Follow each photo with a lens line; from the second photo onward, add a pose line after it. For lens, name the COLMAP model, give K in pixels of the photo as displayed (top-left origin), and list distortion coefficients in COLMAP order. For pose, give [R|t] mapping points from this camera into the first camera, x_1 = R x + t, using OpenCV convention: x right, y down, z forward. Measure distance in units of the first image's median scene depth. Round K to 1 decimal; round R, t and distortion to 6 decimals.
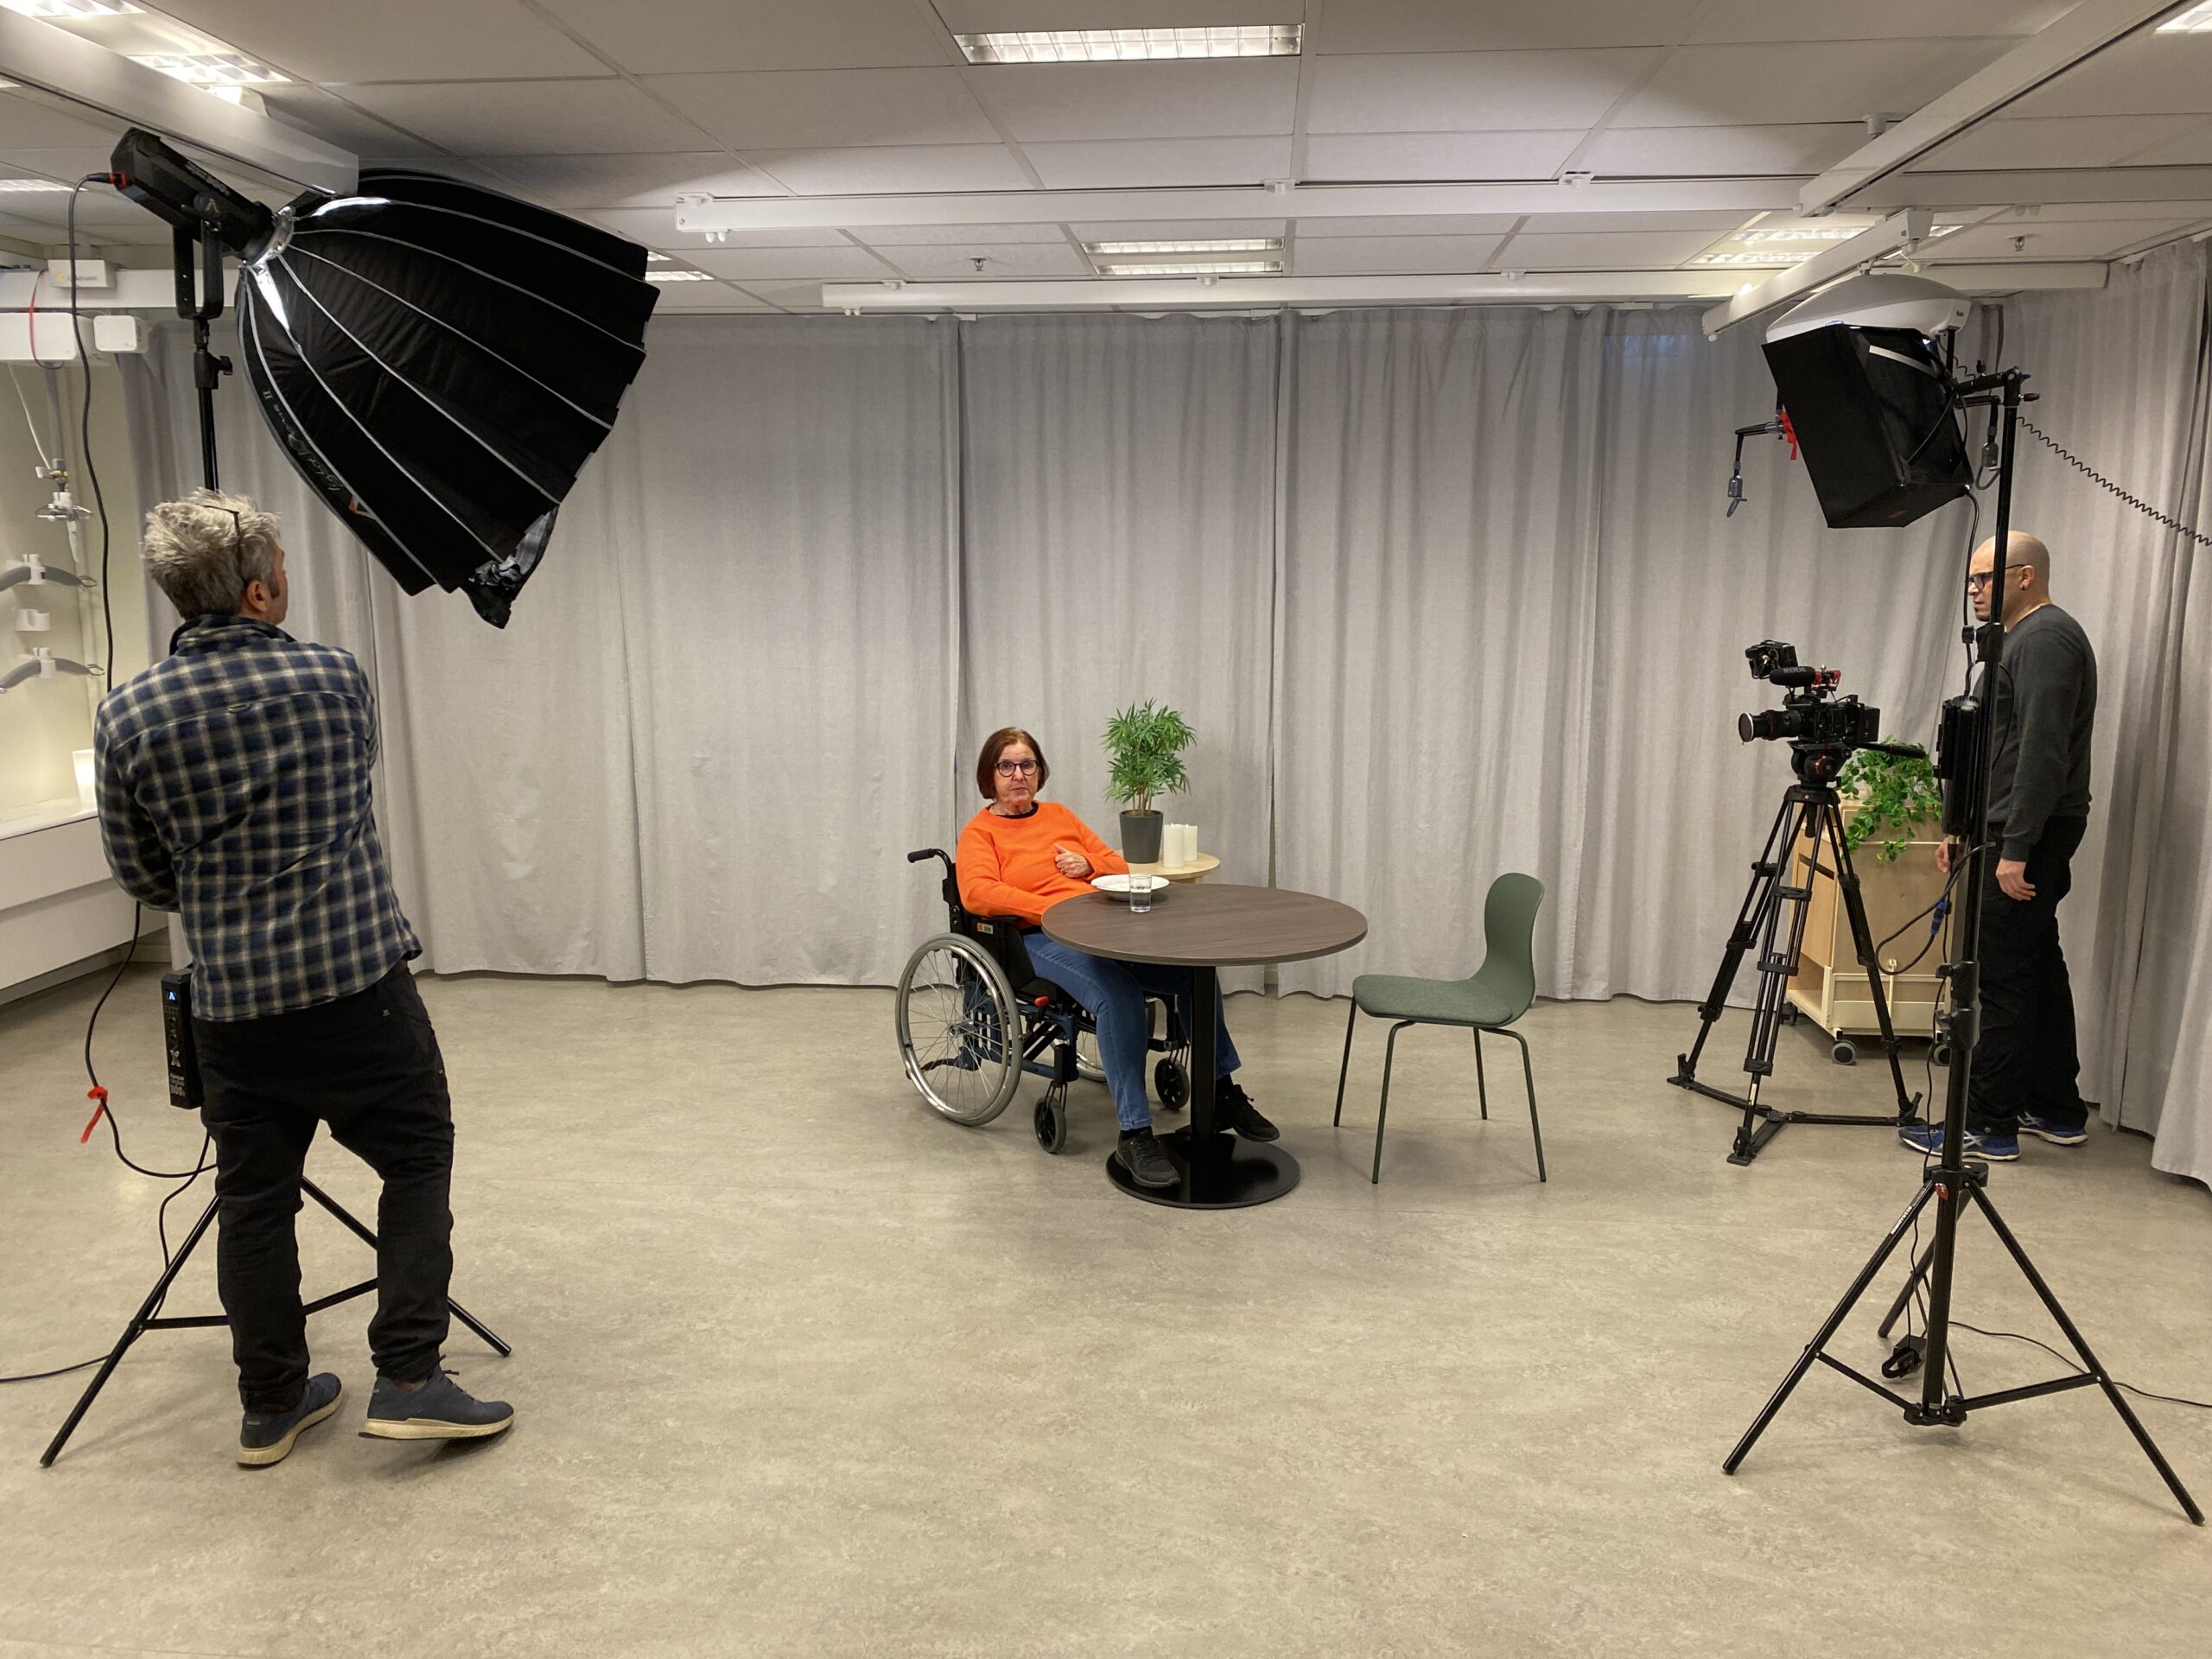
lens RADIAL K [[1705.1, 0, 1105.0], [0, 1705.1, 825.0], [0, 0, 1]] dist [0.040802, -0.001142]
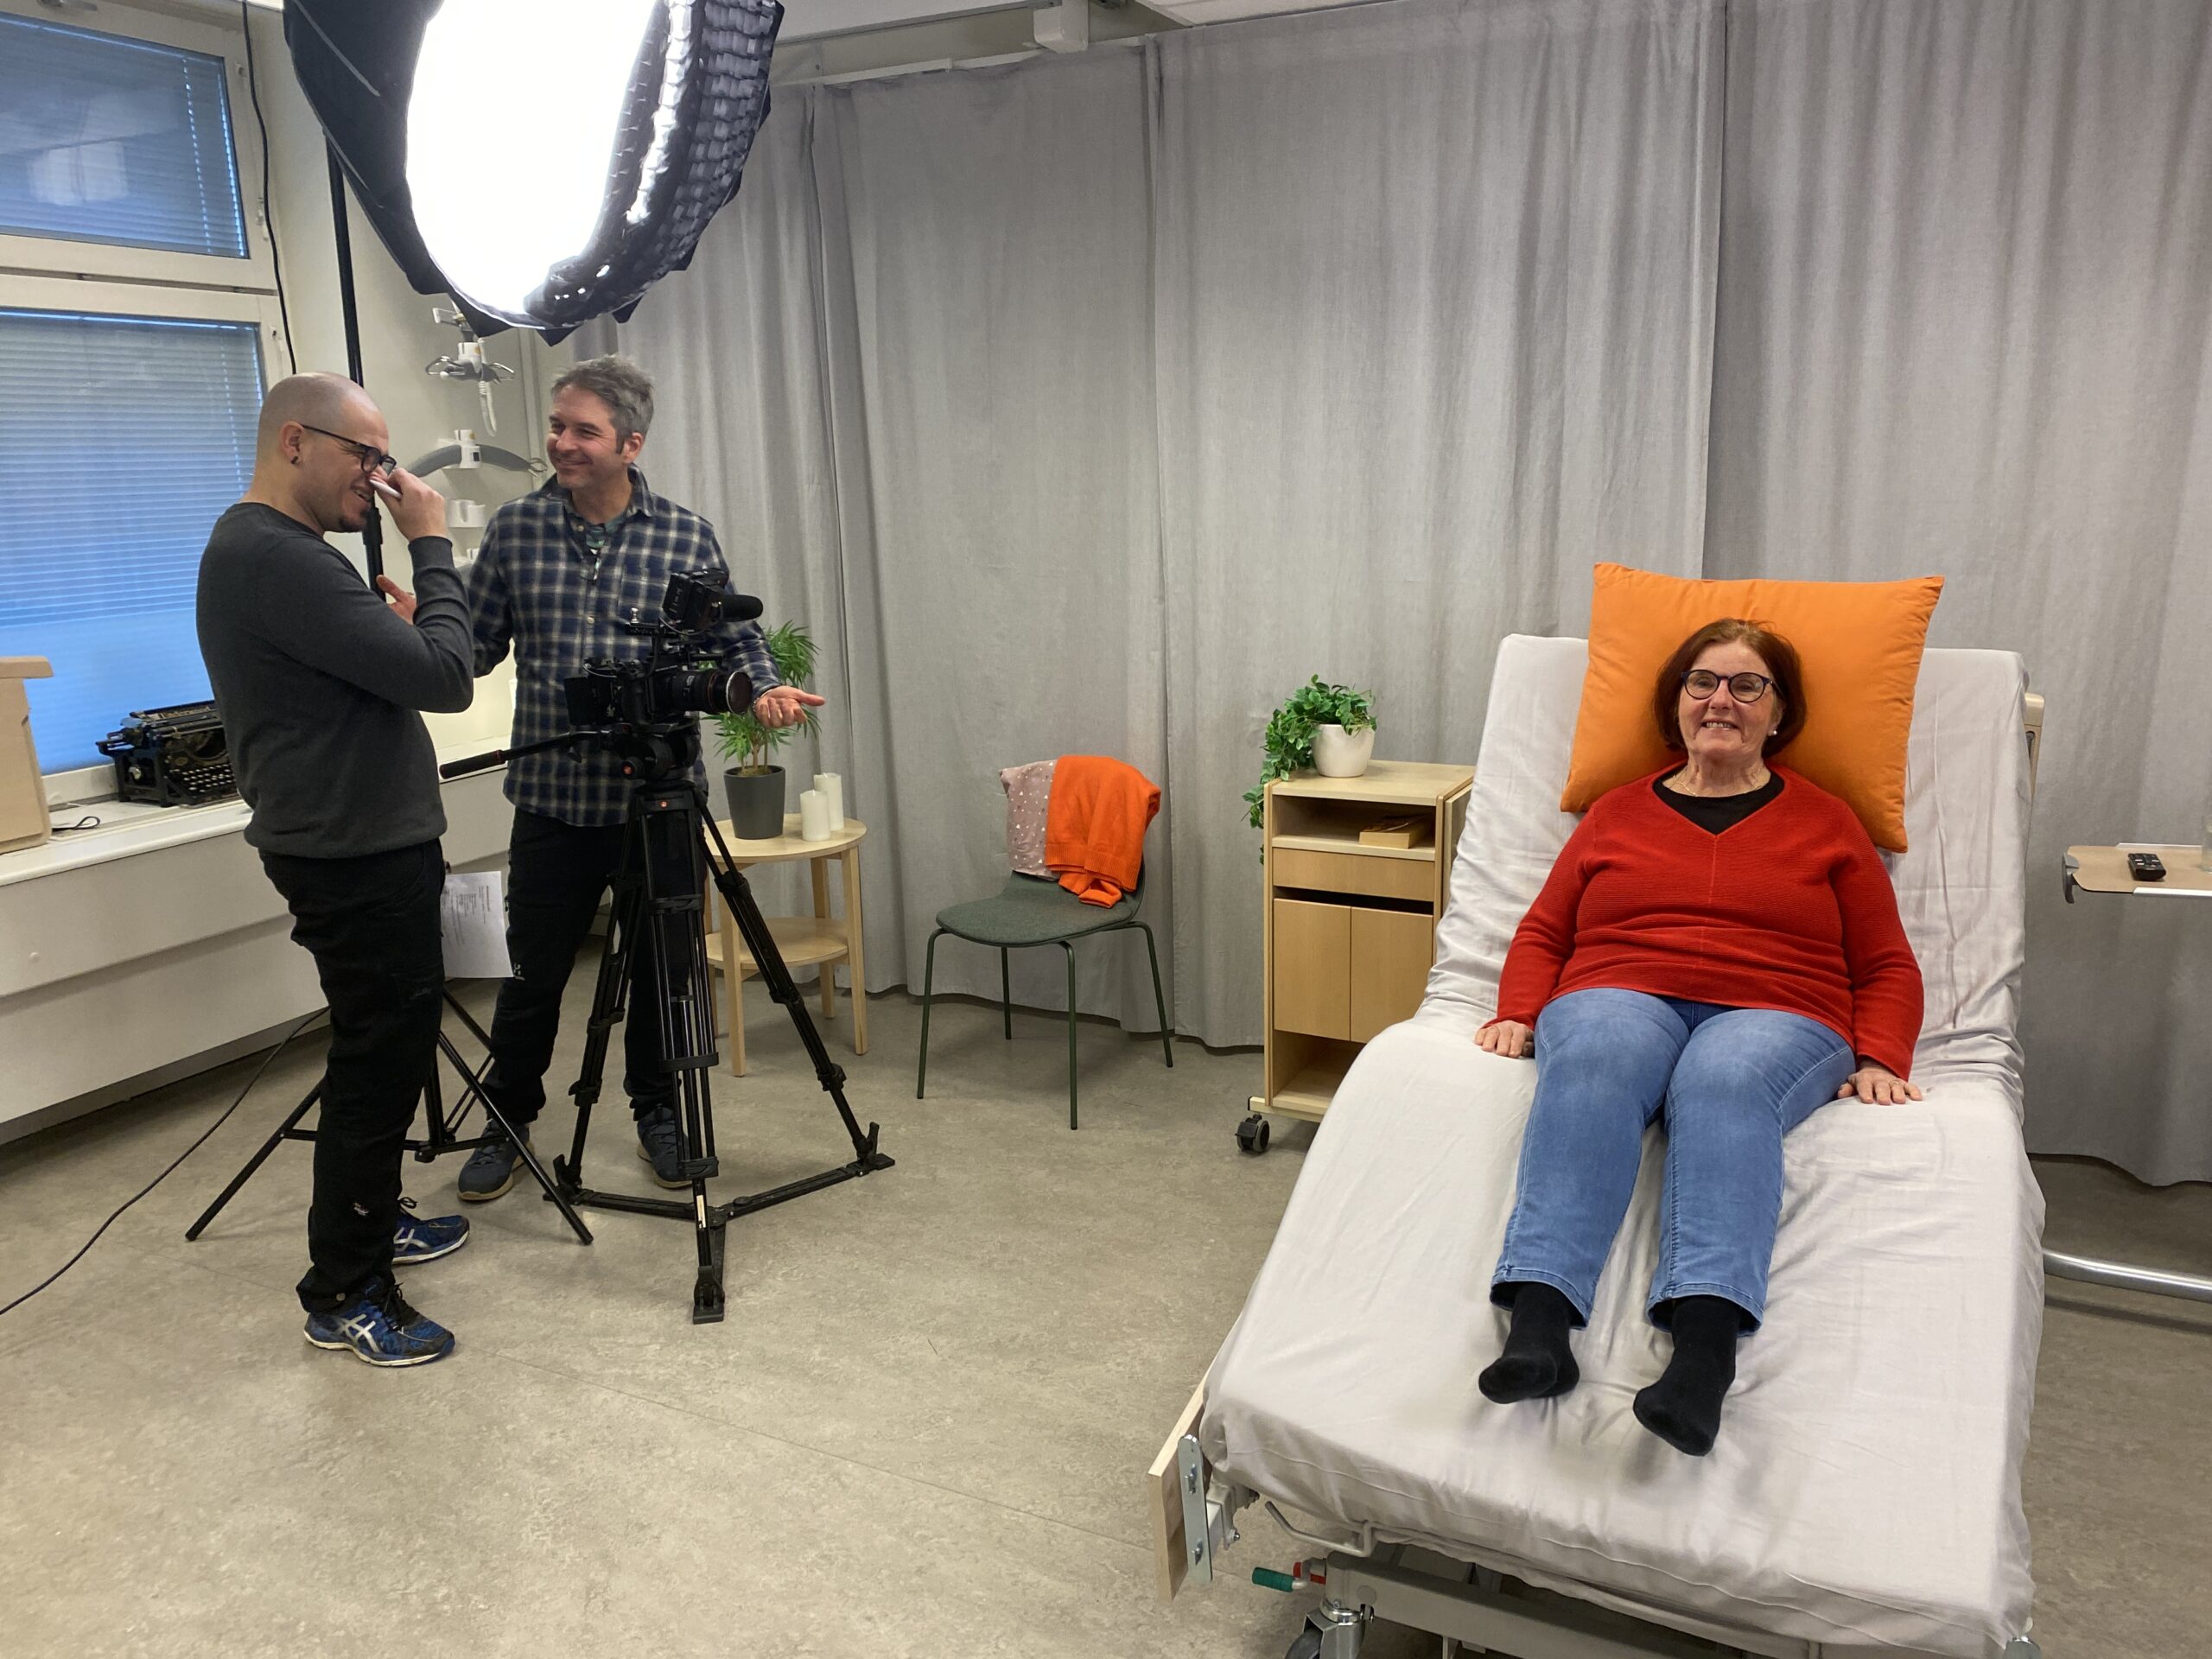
lens RADIAL K [[1705.1, 0, 1116.0], [0, 1705.1, 837.8], [0, 0, 1]] dist [0.040802, -0.001142]
pose [[0.939450, 0.061925, -0.337043, -0.063155], [-0.042758, 0.997033, 0.064005, -0.033293], [0.340007, -0.045718, 0.939311, 0.355390]]
